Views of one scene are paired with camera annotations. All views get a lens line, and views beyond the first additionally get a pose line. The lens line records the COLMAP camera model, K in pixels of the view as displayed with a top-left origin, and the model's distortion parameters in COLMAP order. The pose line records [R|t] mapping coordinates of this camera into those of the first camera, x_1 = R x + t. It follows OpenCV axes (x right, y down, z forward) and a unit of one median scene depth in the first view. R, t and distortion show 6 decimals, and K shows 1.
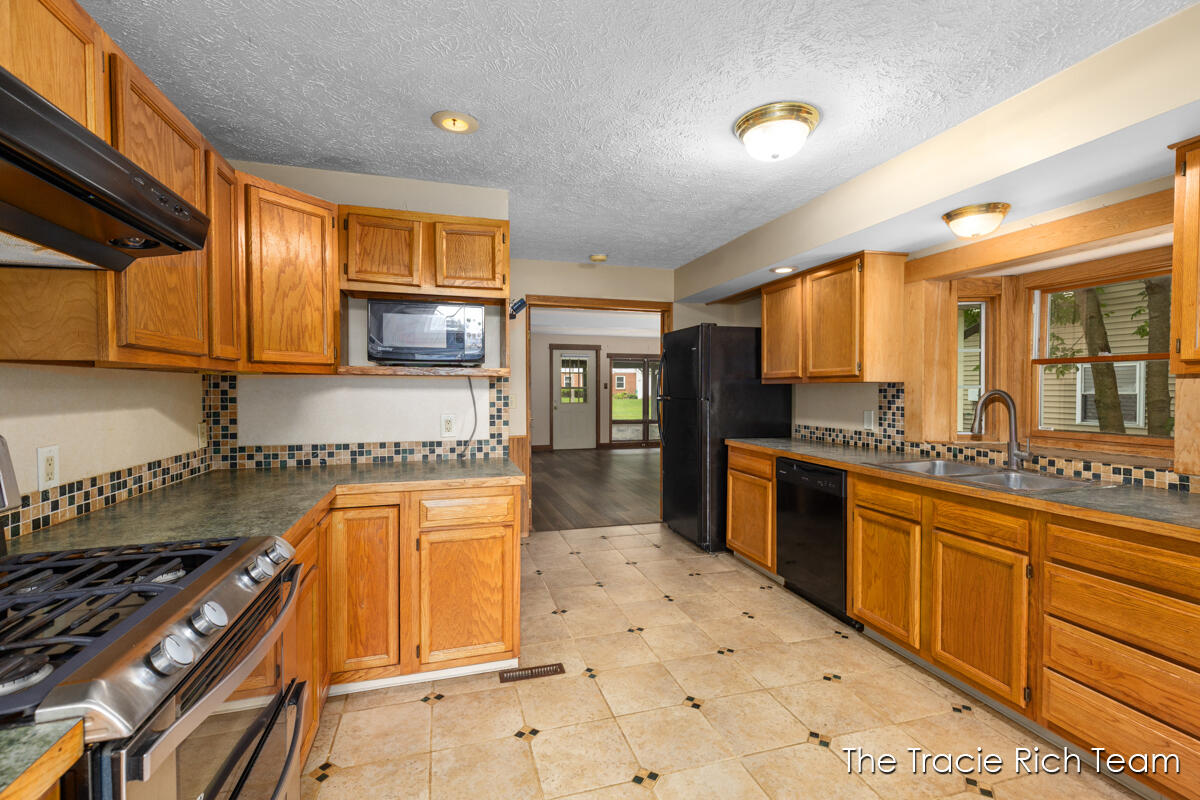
lens RADIAL K [[534.7, 0, 603.8], [0, 534.7, 400.9], [0, 0, 1]] dist [0.002577, -0.000217]
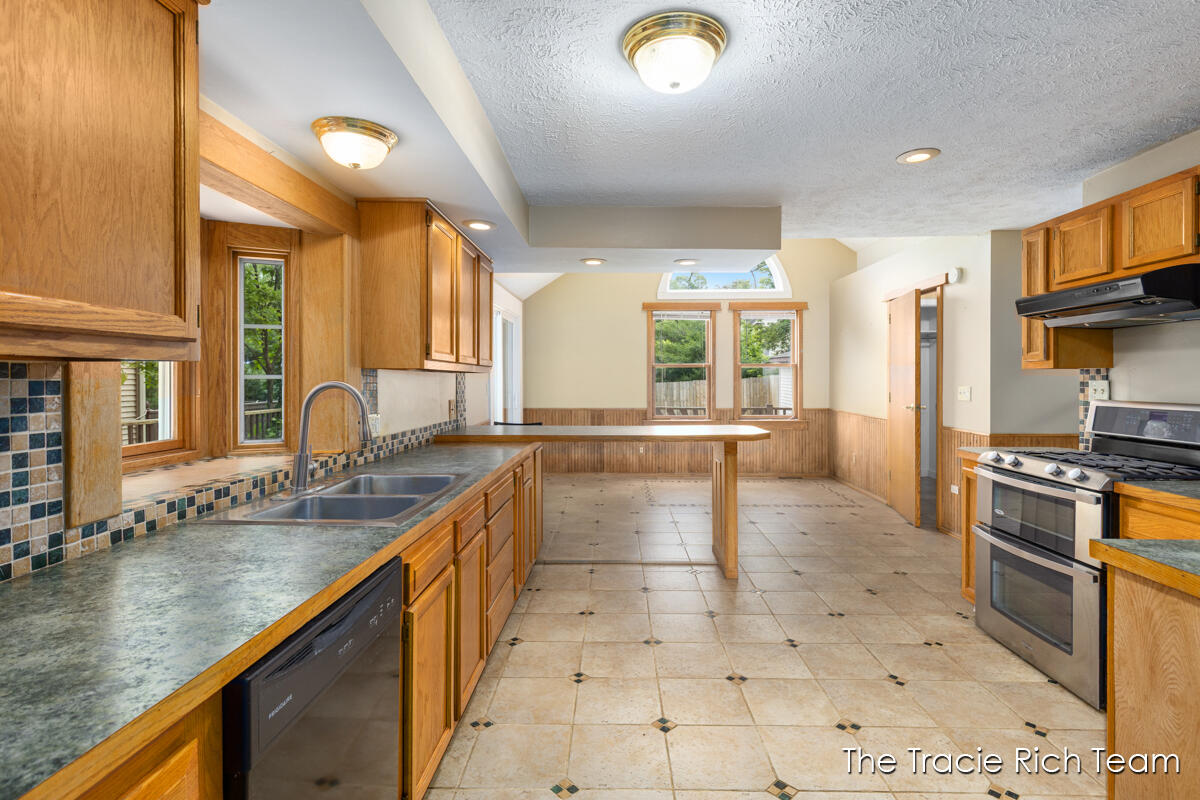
lens RADIAL K [[572.3, 0, 604.4], [0, 572.3, 382.8], [0, 0, 1]] dist [-0.000899, -0.000085]
pose [[-0.950947, -0.003012, 0.309339, 0.126146], [0.006198, 0.999566, 0.028785, -0.035329], [-0.309291, 0.029290, -0.950516, 1.465131]]
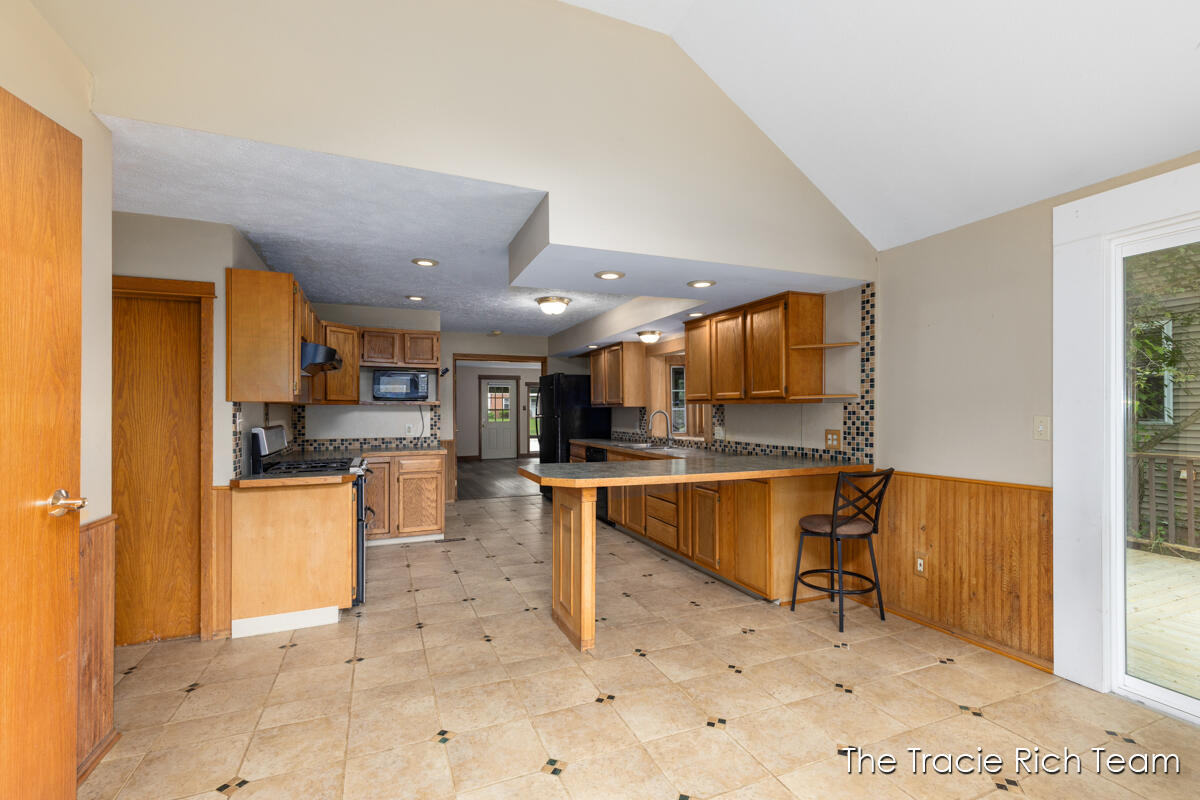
lens RADIAL K [[539.6, 0, 605.7], [0, 539.6, 406.5], [0, 0, 1]] dist [0.000611, 0.000148]
pose [[0.994364, -0.004284, 0.105931, 0.235918], [0.007408, 0.999549, -0.029108, 0.025015], [-0.105758, 0.029729, 0.993947, -1.130229]]
